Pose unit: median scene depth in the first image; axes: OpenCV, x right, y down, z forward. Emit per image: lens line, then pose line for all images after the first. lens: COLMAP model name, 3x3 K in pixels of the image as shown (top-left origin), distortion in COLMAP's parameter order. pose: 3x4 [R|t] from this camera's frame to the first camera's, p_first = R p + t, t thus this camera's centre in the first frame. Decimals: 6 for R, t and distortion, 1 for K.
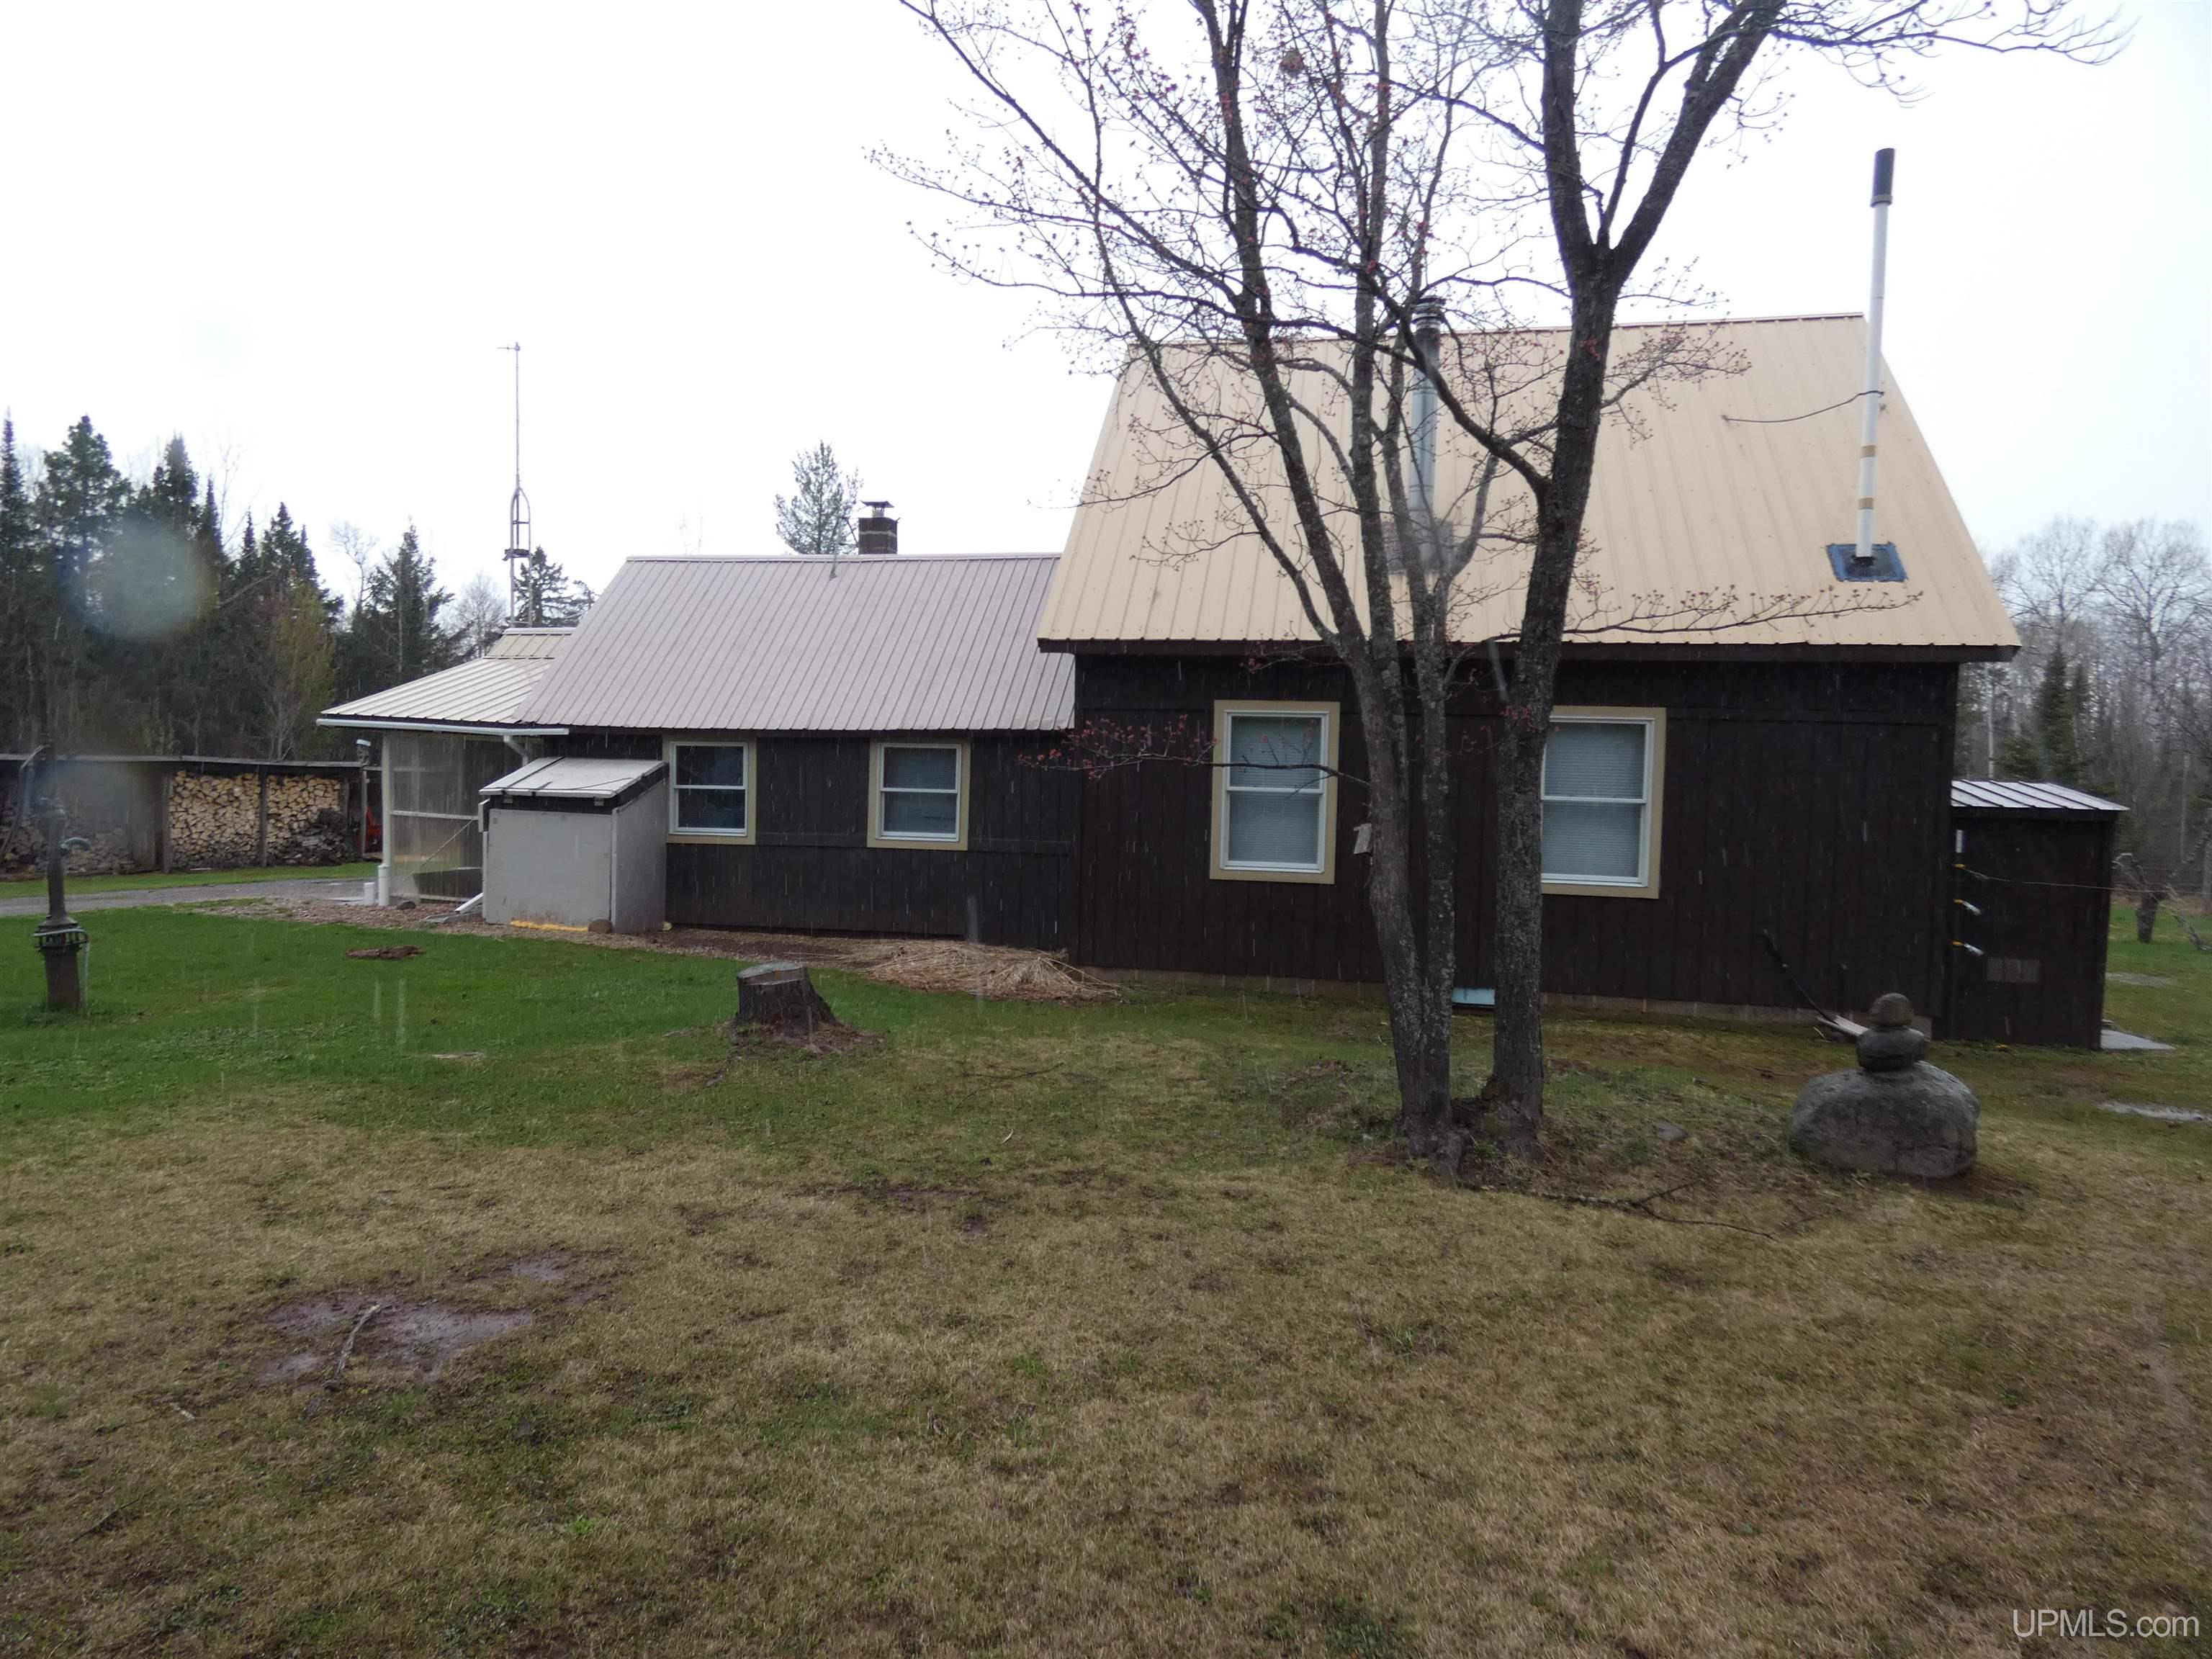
lens RADIAL K [[1332.8, 0, 1093.5], [0, 1332.8, 836.9], [0, 0, 1]] dist [-0.001256, 0.011743]
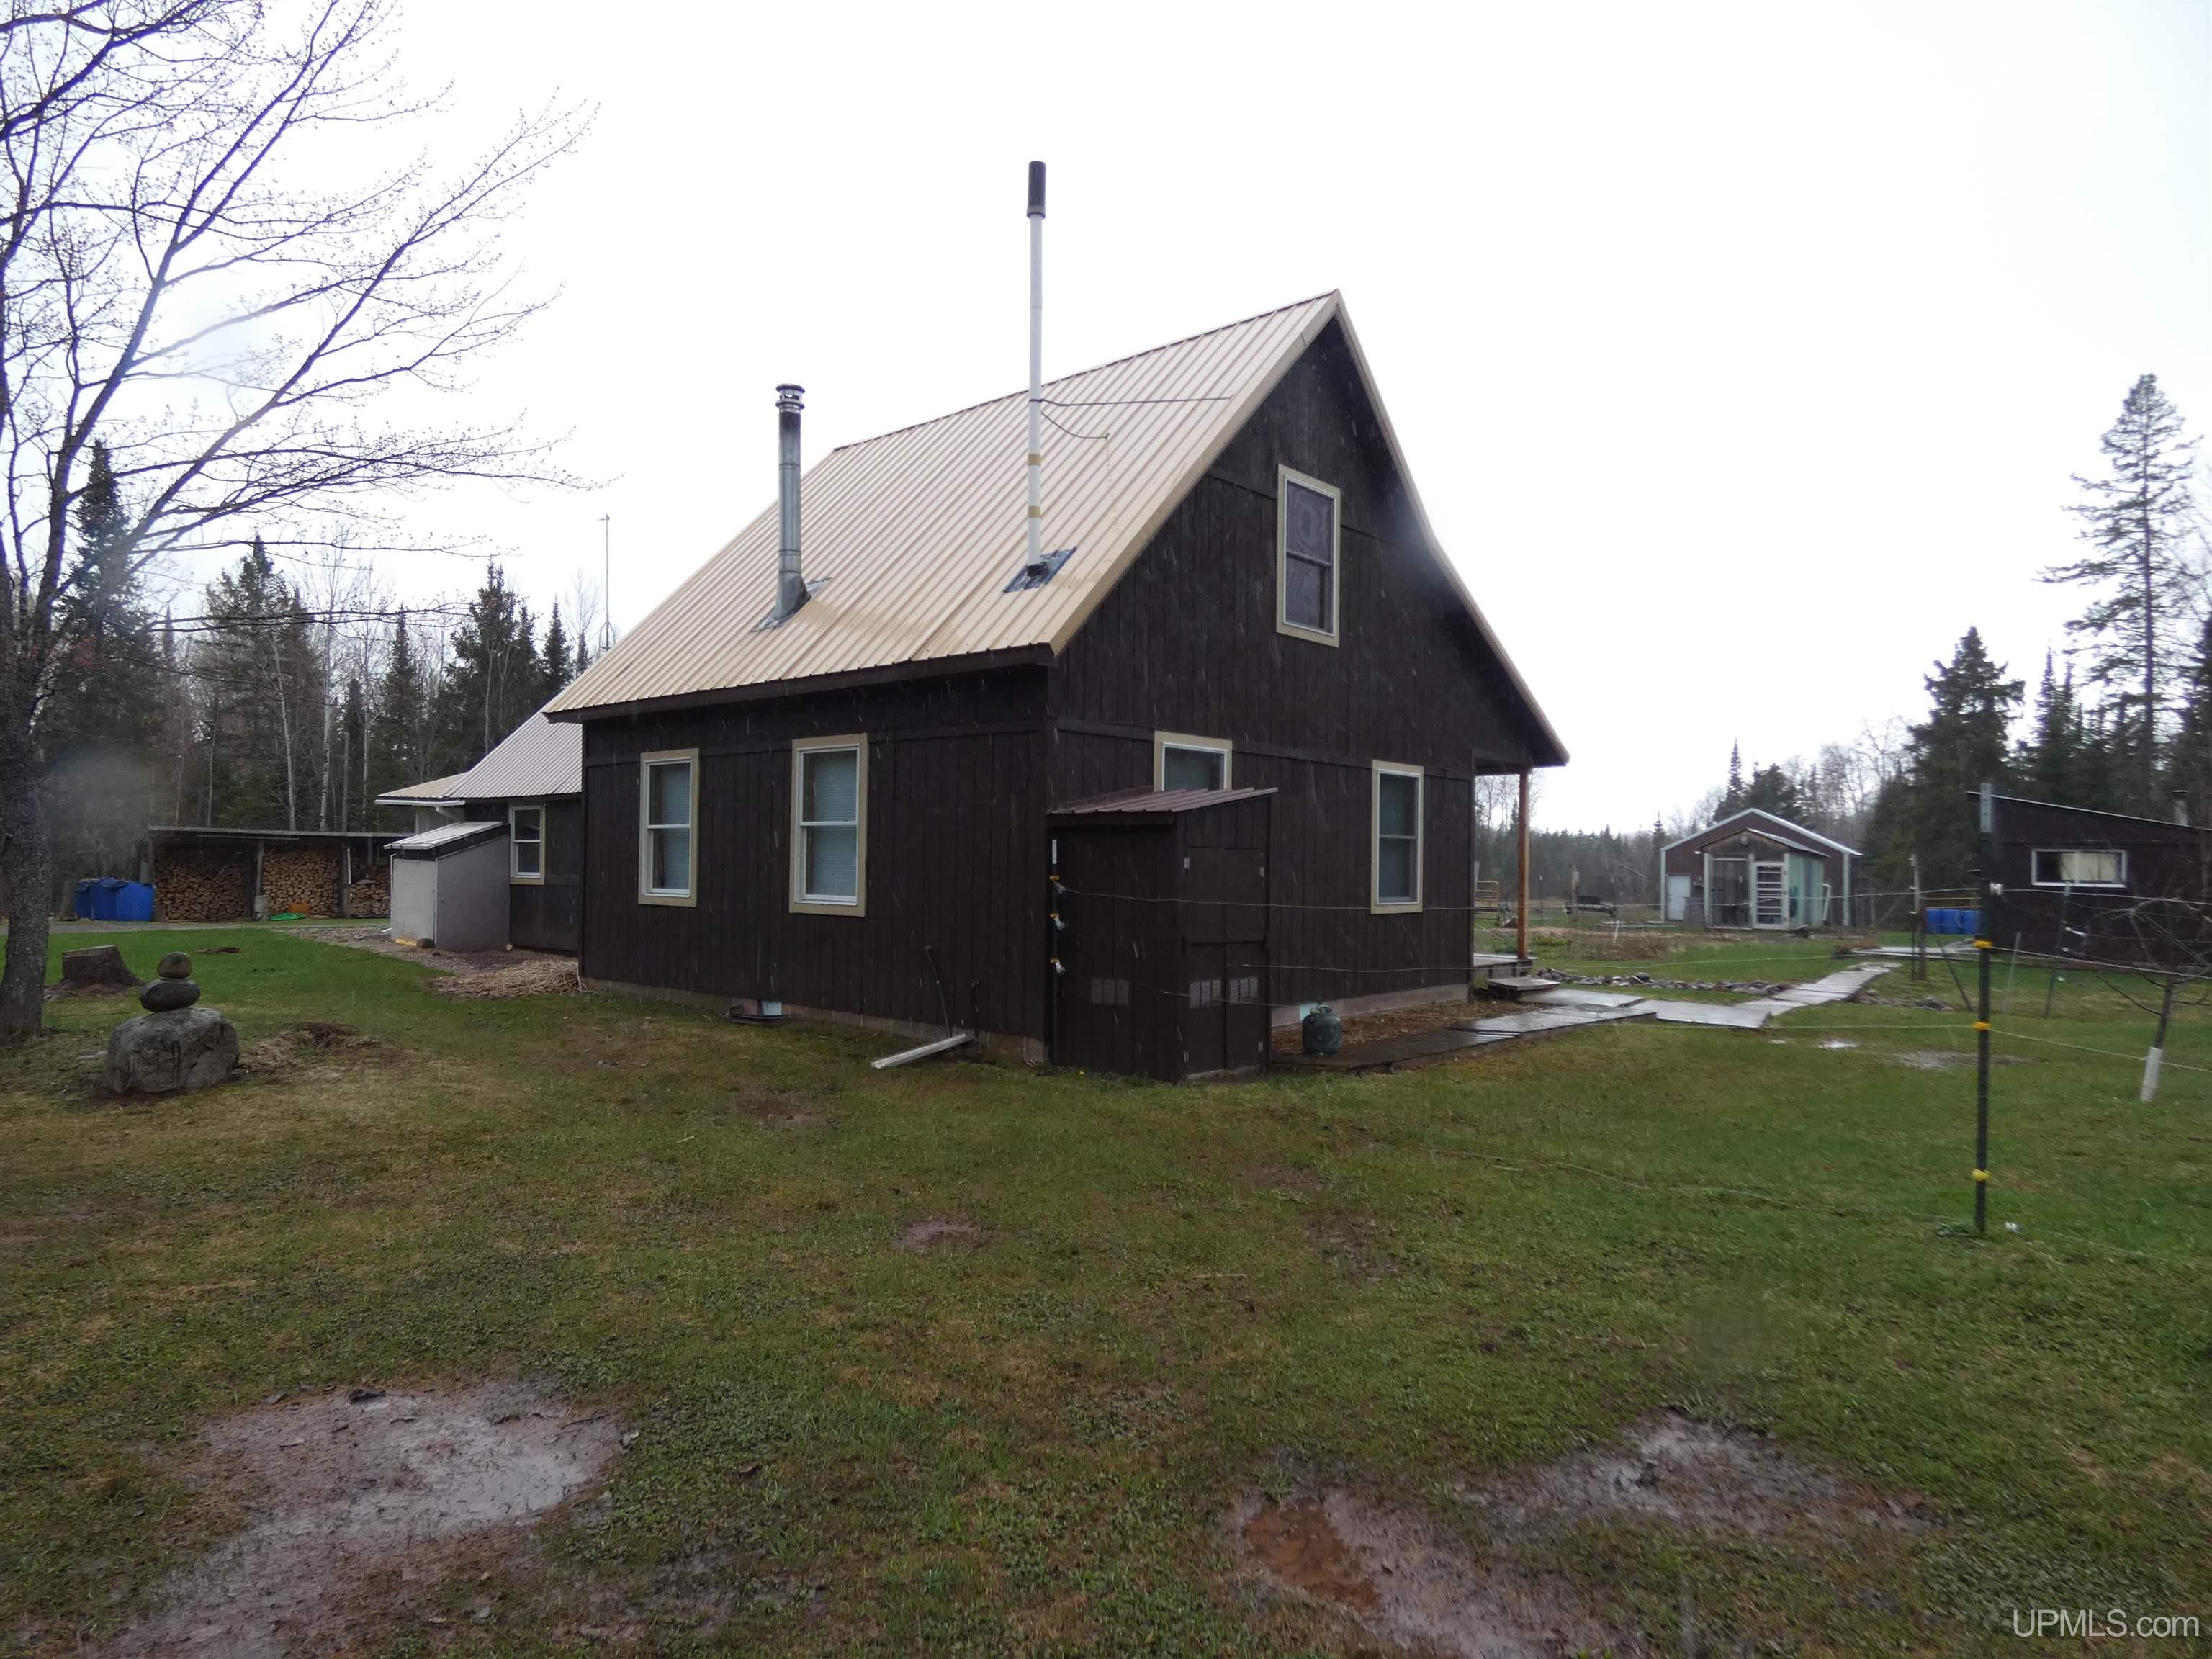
lens RADIAL K [[1332.8, 0, 1093.5], [0, 1332.8, 836.9], [0, 0, 1]] dist [-0.001256, 0.011743]
pose [[0.865055, -0.030128, -0.500771, 1.020572], [0.001508, 0.998347, -0.057460, 0.041821], [0.501675, 0.048951, 0.863670, 0.172356]]
